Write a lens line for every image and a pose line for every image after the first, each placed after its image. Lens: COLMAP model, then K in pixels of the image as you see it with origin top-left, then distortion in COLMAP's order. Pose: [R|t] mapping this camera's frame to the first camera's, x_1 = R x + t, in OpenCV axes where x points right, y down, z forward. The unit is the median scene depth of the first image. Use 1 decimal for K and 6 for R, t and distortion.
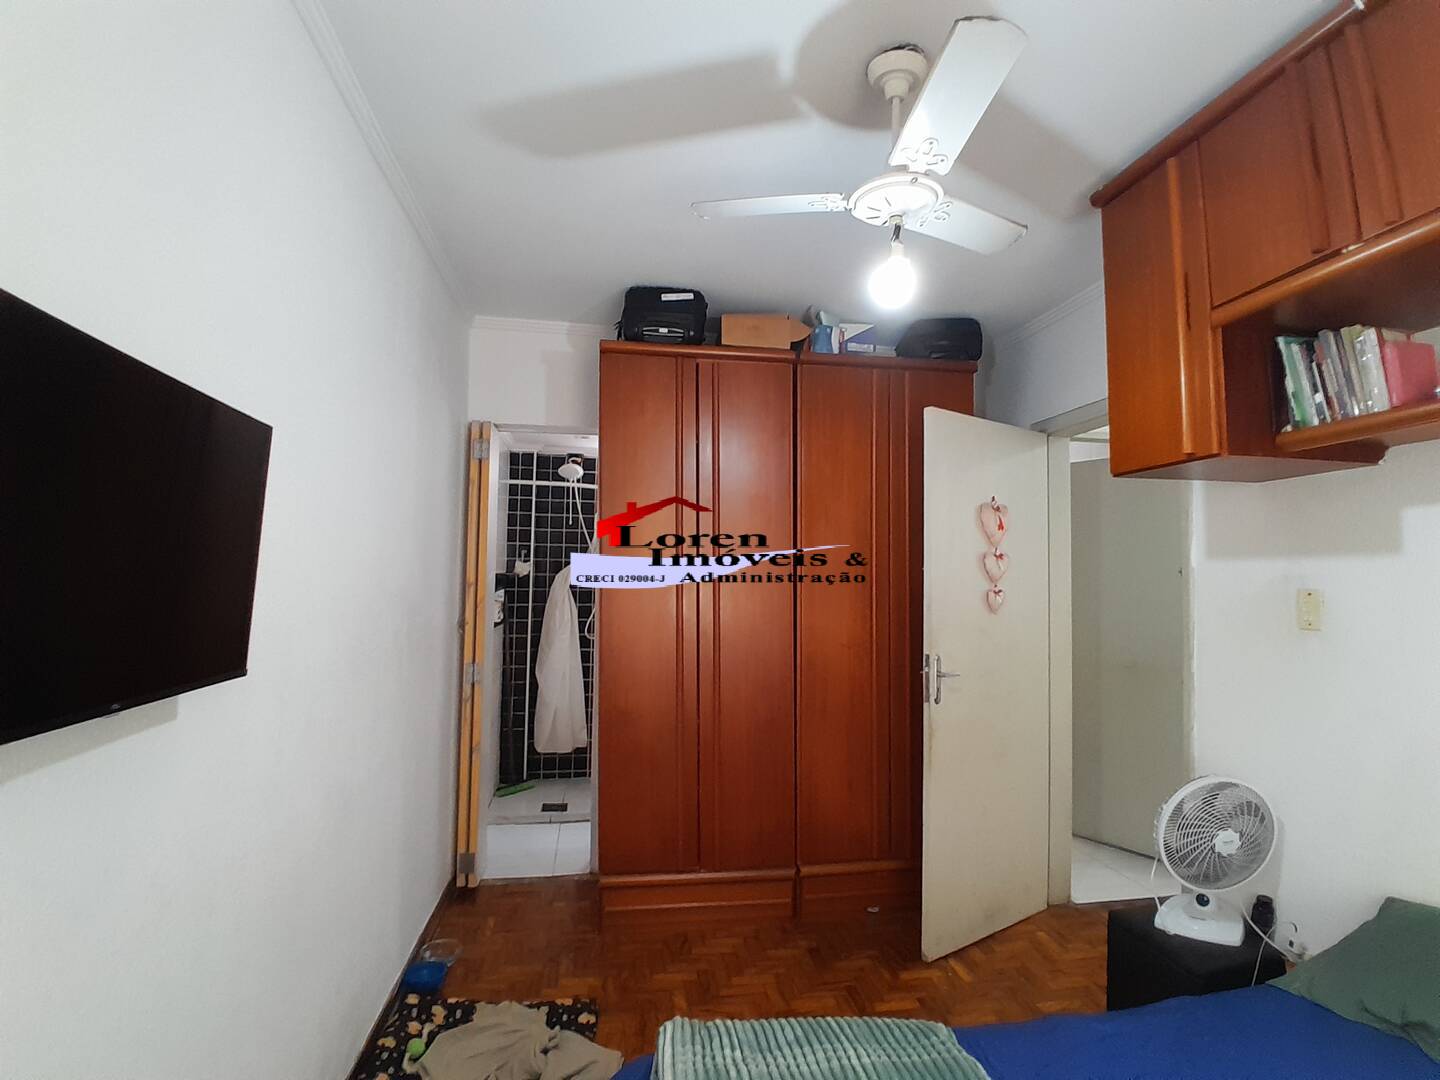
lens RADIAL K [[714.1, 0, 720.0], [0, 714.1, 540.0], [0, 0, 1]] dist [0.001080, -0.044373]
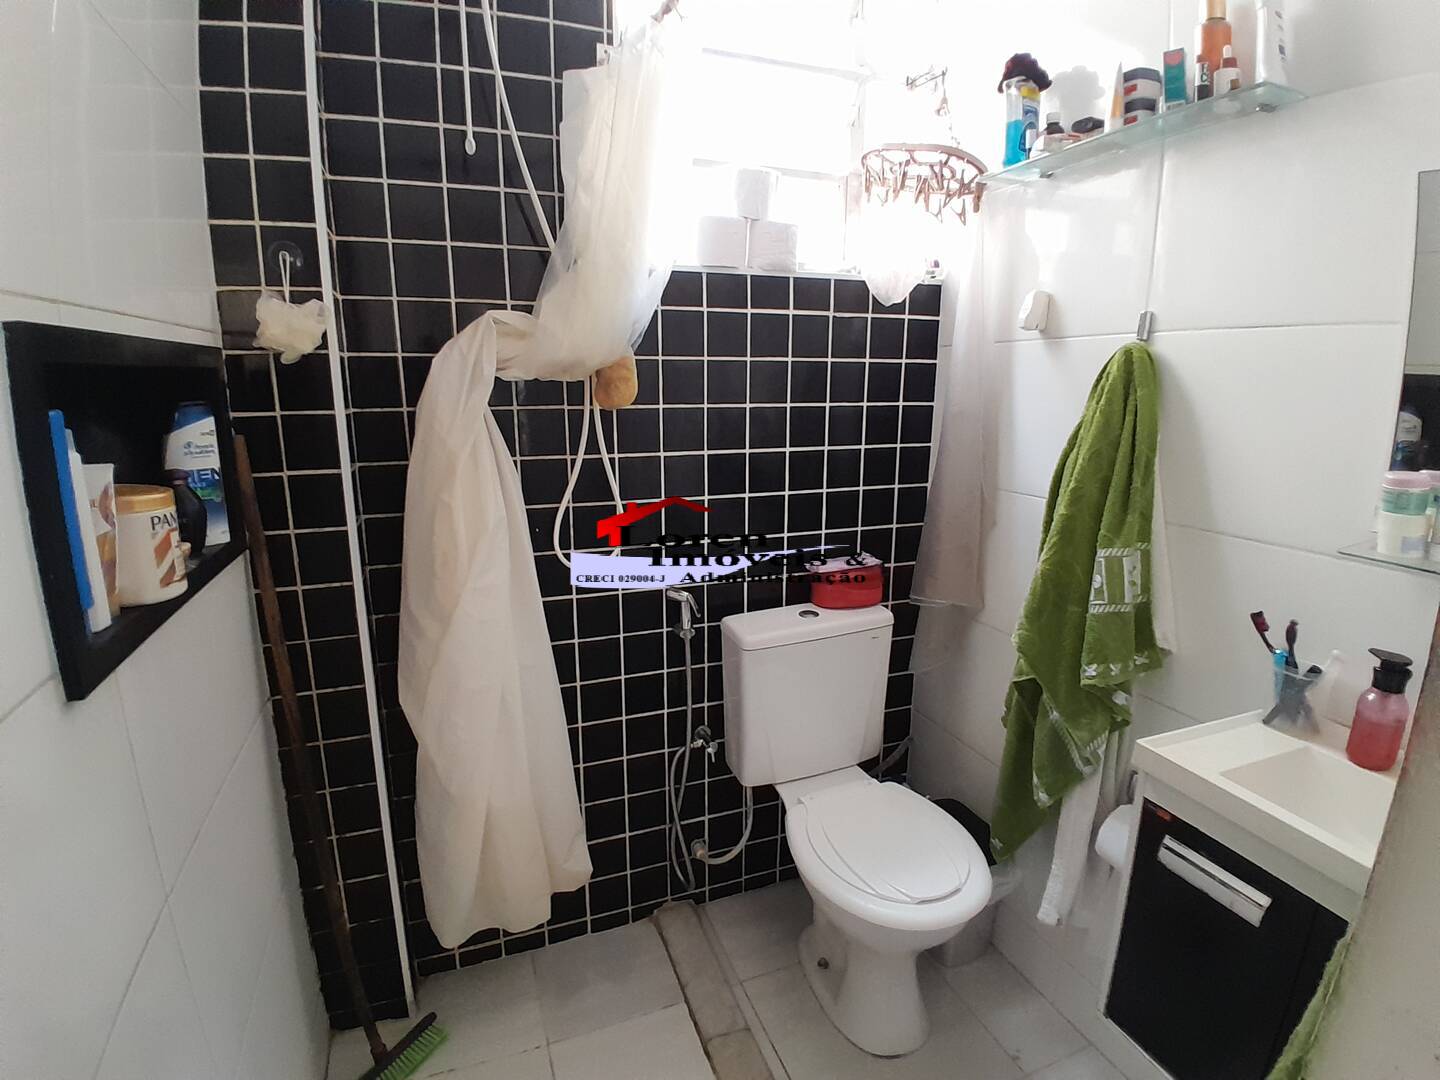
lens RADIAL K [[714.1, 0, 720.0], [0, 714.1, 540.0], [0, 0, 1]] dist [0.001080, -0.044373]
pose [[0.980660, -0.058032, 0.186920, -0.179959], [0.004253, 0.961125, 0.276082, 0.043039], [-0.195674, -0.269947, 0.942783, 0.714943]]
